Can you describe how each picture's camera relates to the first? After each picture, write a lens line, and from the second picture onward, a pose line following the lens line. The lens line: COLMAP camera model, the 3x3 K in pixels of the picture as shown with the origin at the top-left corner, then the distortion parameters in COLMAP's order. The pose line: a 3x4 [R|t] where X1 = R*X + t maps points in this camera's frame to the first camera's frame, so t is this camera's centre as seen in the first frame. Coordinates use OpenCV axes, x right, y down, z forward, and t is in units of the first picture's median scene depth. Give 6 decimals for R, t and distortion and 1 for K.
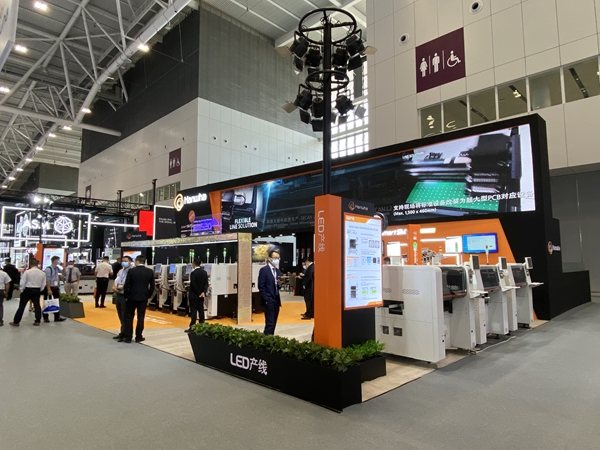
lens RADIAL K [[379.7, 0, 298.9], [0, 379.7, 223.8], [0, 0, 1]] dist [0.038848, -0.018274]
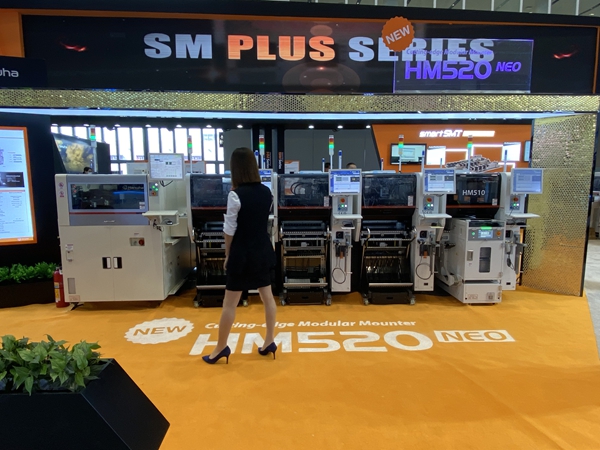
lens RADIAL K [[379.7, 0, 297.3], [0, 379.7, 223.1], [0, 0, 1]] dist [0.038848, -0.018274]
pose [[0.679652, -0.088645, 0.728159, -0.309044], [-0.069702, 0.980375, 0.184409, 0.046232], [-0.730216, -0.176088, 0.660135, 0.397302]]
